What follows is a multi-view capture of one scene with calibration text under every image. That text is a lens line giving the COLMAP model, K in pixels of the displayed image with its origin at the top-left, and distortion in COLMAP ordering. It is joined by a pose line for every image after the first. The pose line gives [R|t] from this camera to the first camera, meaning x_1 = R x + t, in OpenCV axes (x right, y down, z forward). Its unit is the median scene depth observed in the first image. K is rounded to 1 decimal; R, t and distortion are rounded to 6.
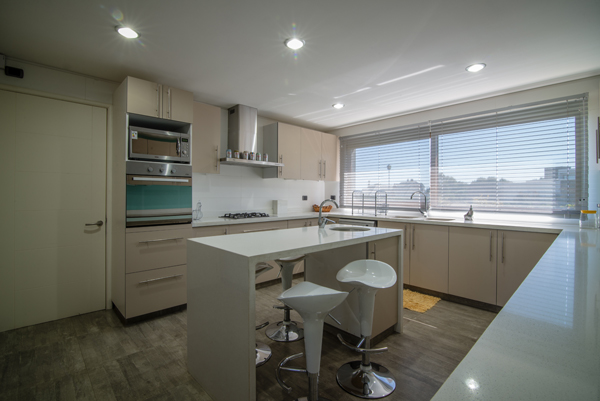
lens RADIAL K [[277.9, 0, 300.2], [0, 277.9, 197.0], [0, 0, 1]] dist [-0.016221, -0.000433]
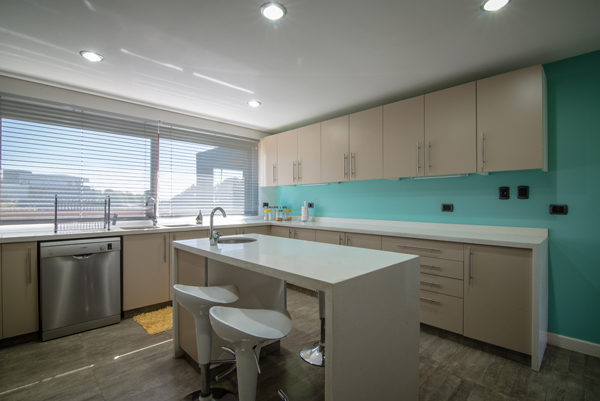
lens RADIAL K [[277.9, 0, 300.1], [0, 277.9, 202.1], [0, 0, 1]] dist [-0.016221, -0.000433]
pose [[0.012641, -0.004913, 0.999908, -0.498466], [0.004475, 0.999978, 0.004857, -0.006575], [-0.999910, 0.004413, 0.012662, 0.569939]]
